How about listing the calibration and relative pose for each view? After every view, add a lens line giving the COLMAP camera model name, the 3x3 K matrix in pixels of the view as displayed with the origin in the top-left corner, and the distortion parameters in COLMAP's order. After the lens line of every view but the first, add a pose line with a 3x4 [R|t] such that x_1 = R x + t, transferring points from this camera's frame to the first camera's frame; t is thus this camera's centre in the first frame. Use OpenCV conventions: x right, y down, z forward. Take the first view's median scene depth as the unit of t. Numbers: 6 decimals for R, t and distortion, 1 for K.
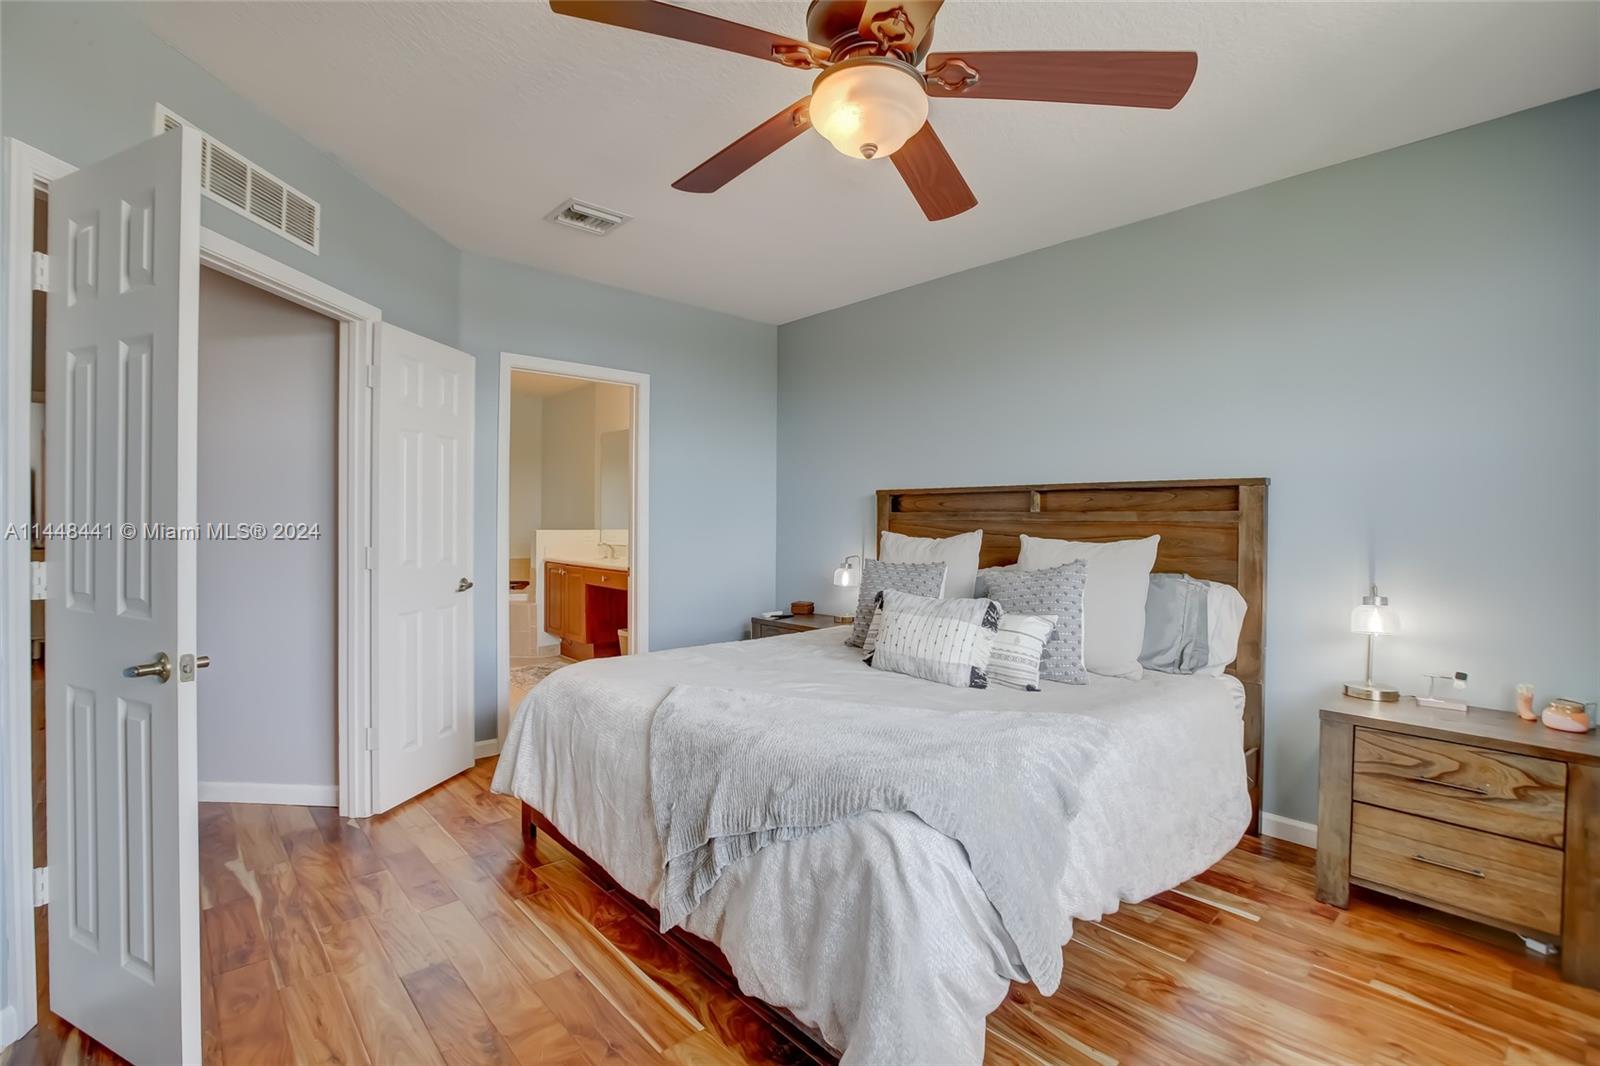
lens RADIAL K [[739.8, 0, 816.0], [0, 739.8, 526.3], [0, 0, 1]] dist [-0.046970, 0.021800]
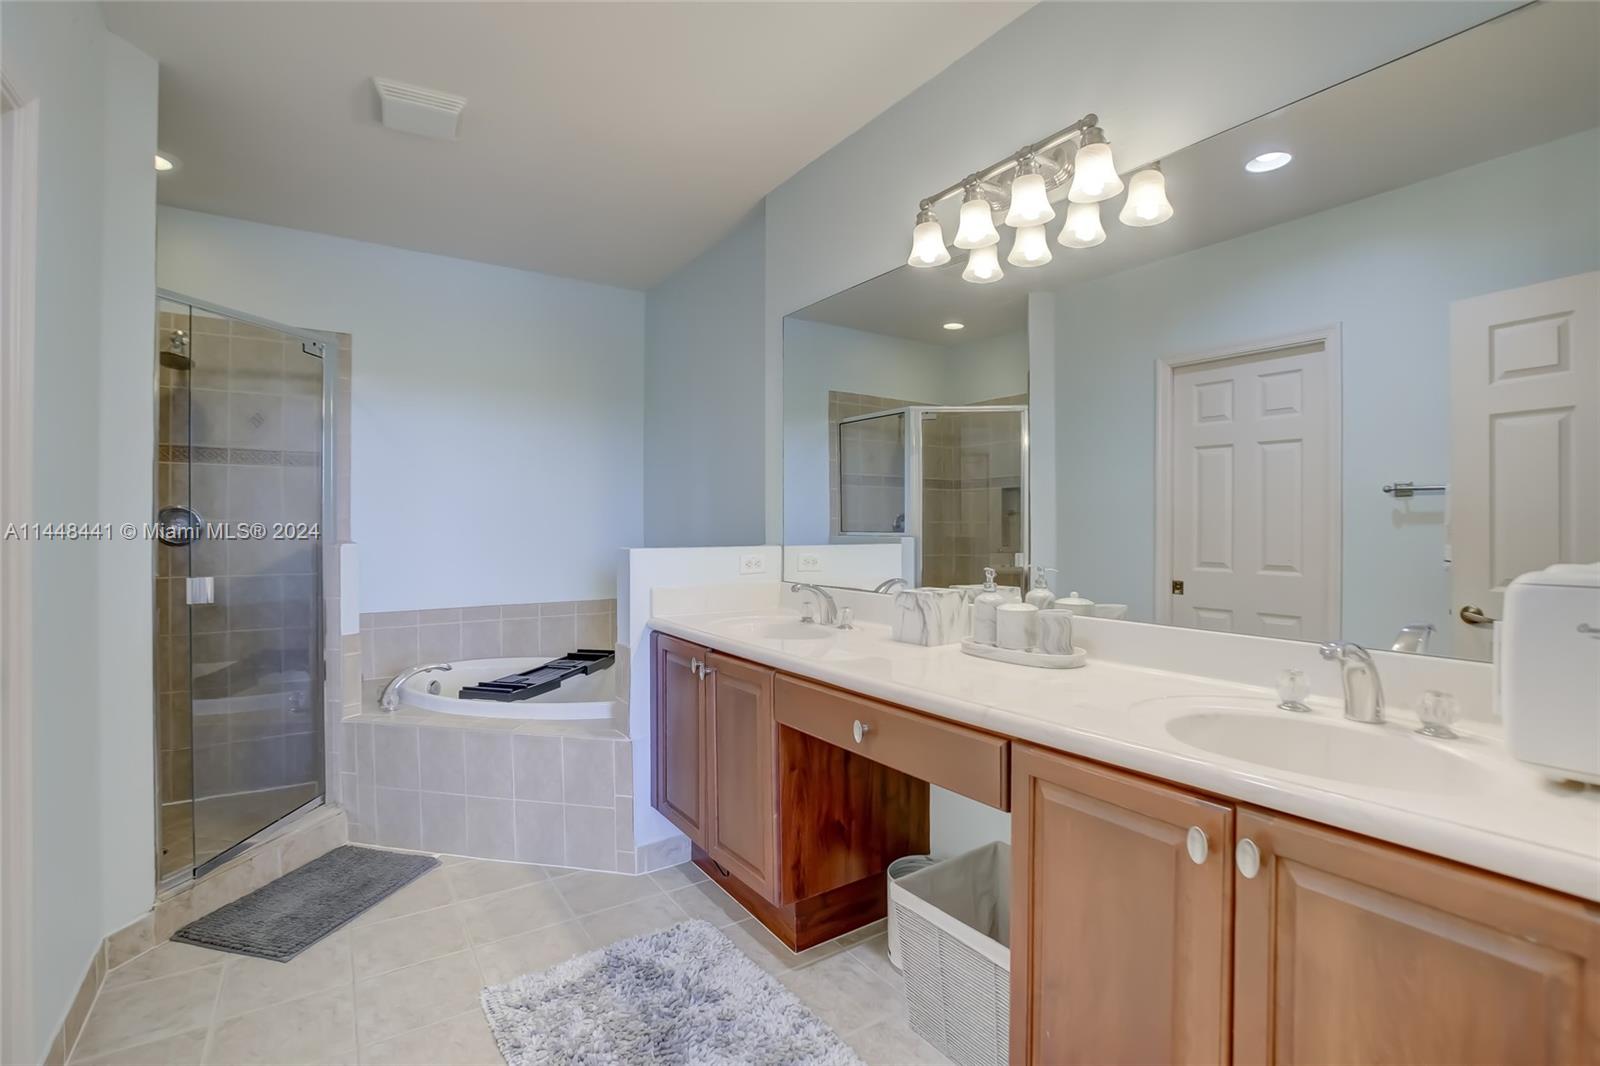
lens RADIAL K [[739.8, 0, 816.0], [0, 739.8, 526.3], [0, 0, 1]] dist [-0.046970, 0.021800]
pose [[0.991890, -0.006579, -0.126930, -0.233203], [0.005226, 0.999926, -0.010990, -0.002216], [0.126993, 0.010237, 0.991851, 0.624547]]
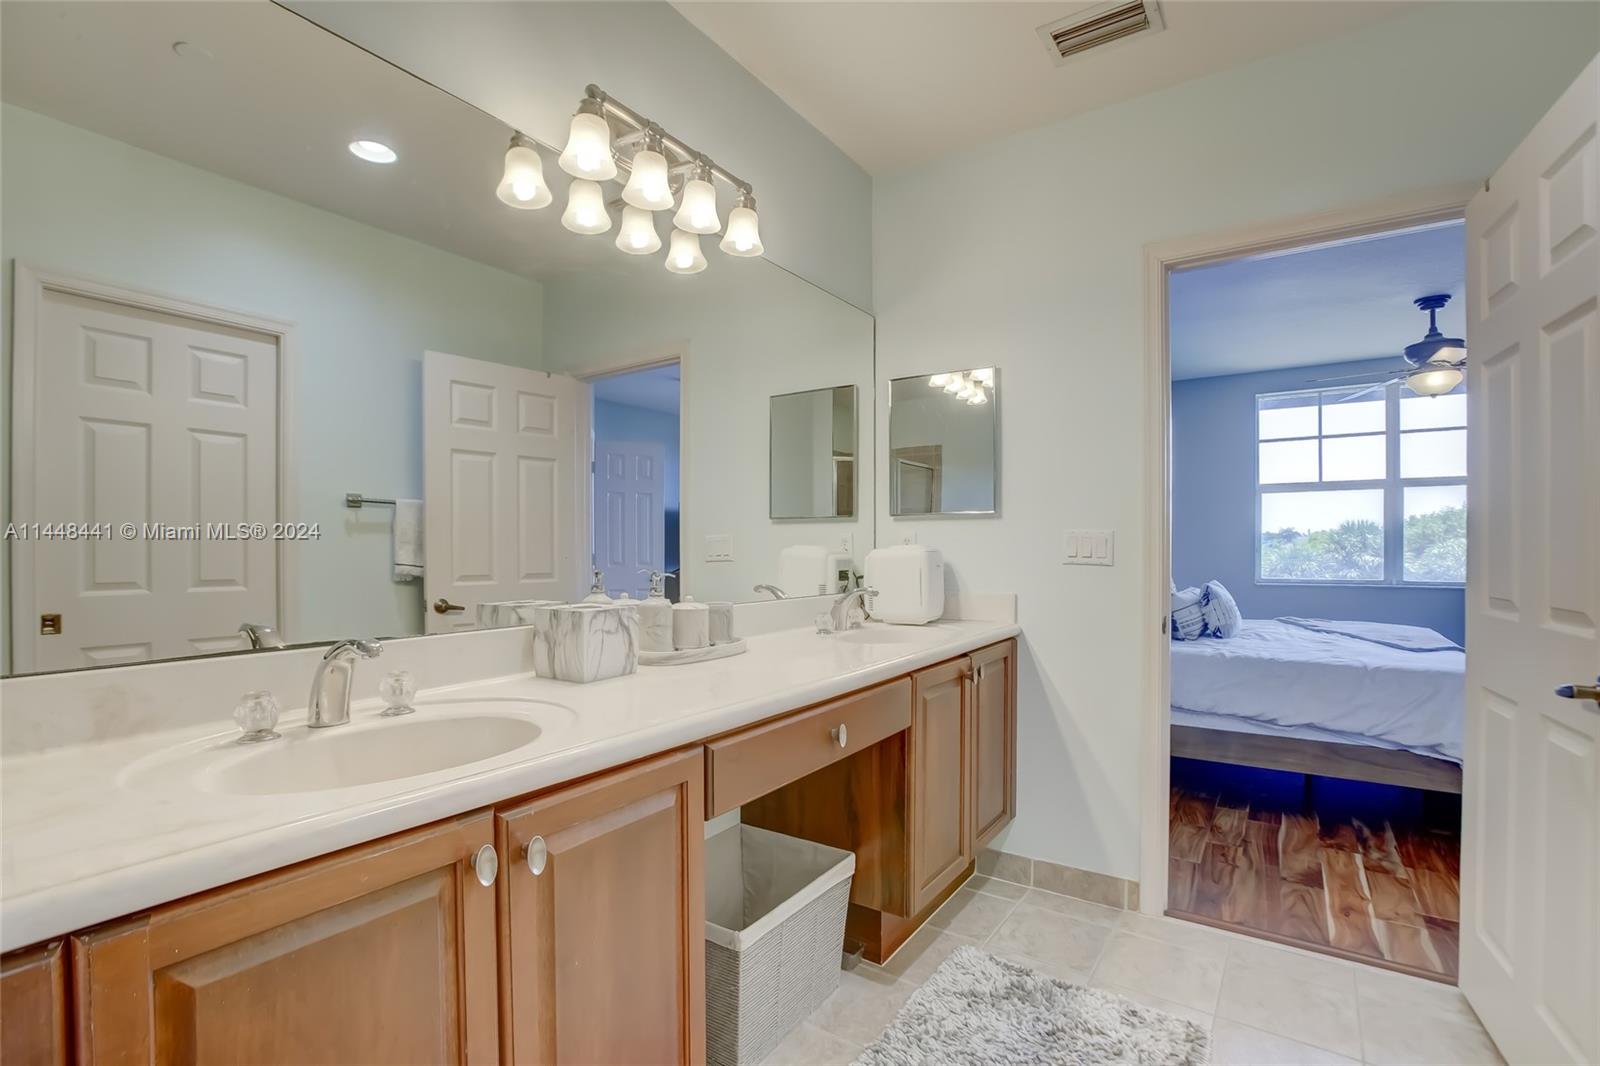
lens RADIAL K [[749.1, 0, 808.8], [0, 749.1, 544.8], [0, 0, 1]] dist [-0.064321, 0.021769]
pose [[-0.251633, -0.002719, 0.967819, -0.471895], [0.009005, 0.999946, 0.005150, 0.001498], [-0.967781, 0.010011, -0.251595, 0.933149]]
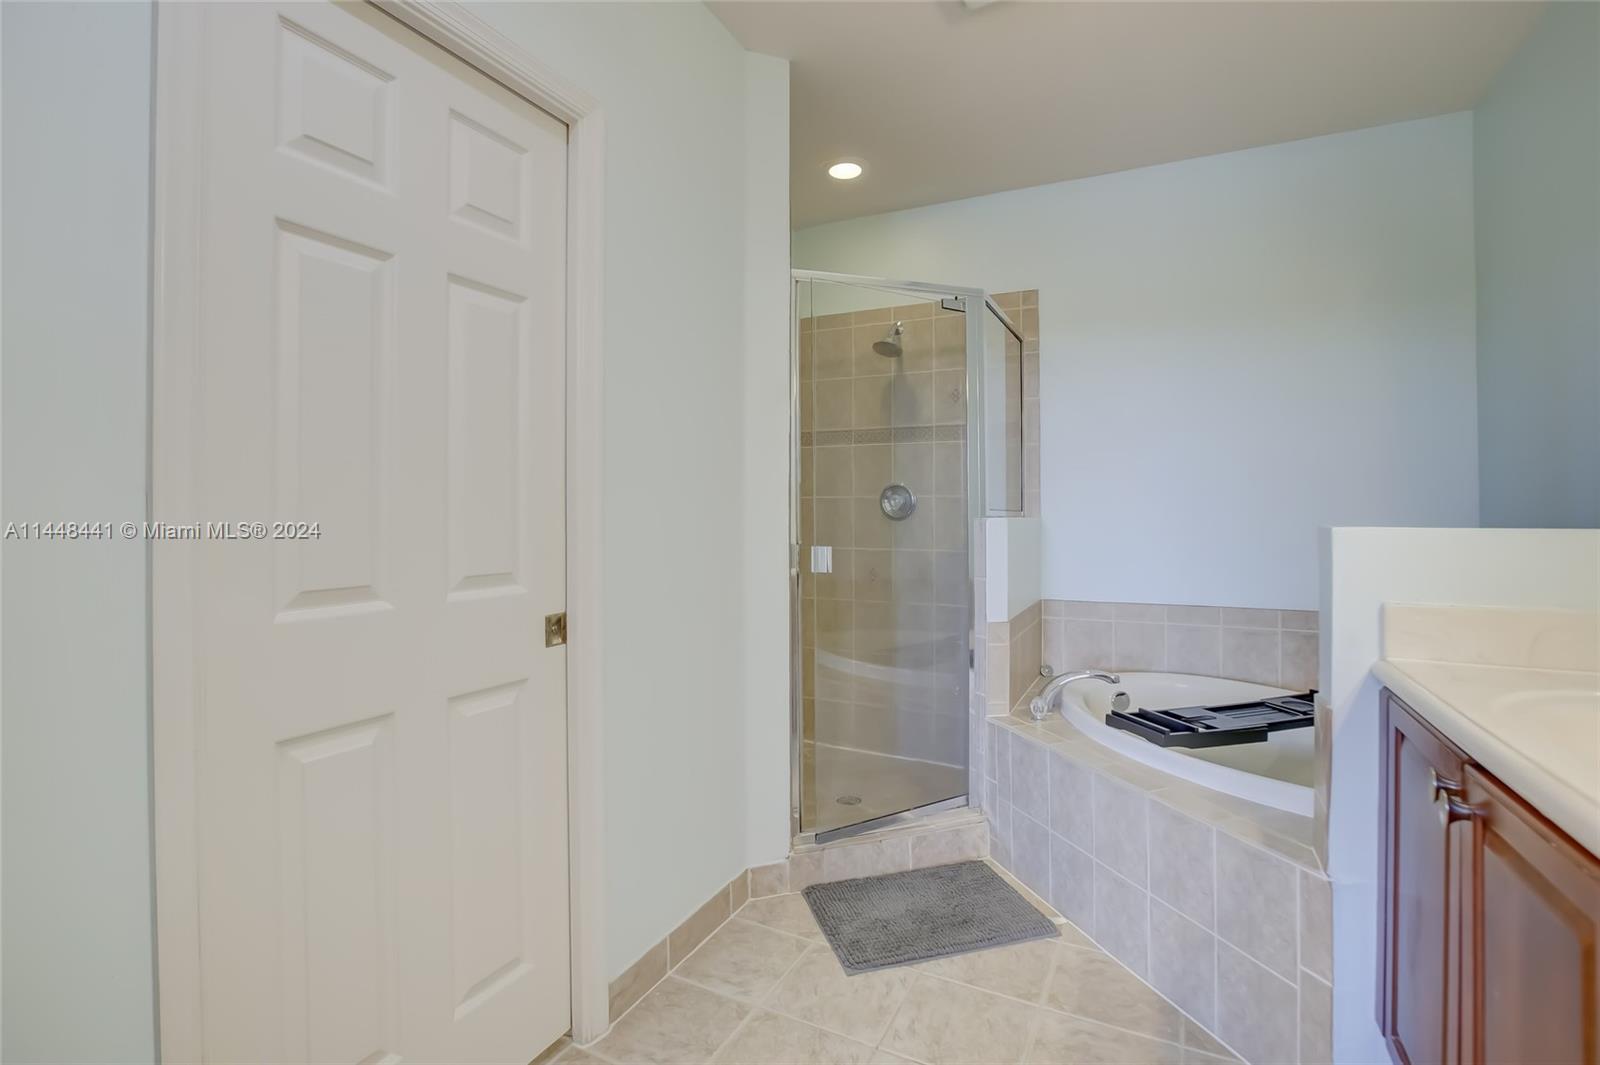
lens RADIAL K [[741.0, 0, 798.8], [0, 741.0, 511.8], [0, 0, 1]] dist [-0.049988, 0.014872]
pose [[0.352345, -0.009644, -0.935821, -0.240374], [-0.006938, 0.999893, -0.012916, 0.004107], [0.935845, 0.011044, 0.352240, 0.778314]]
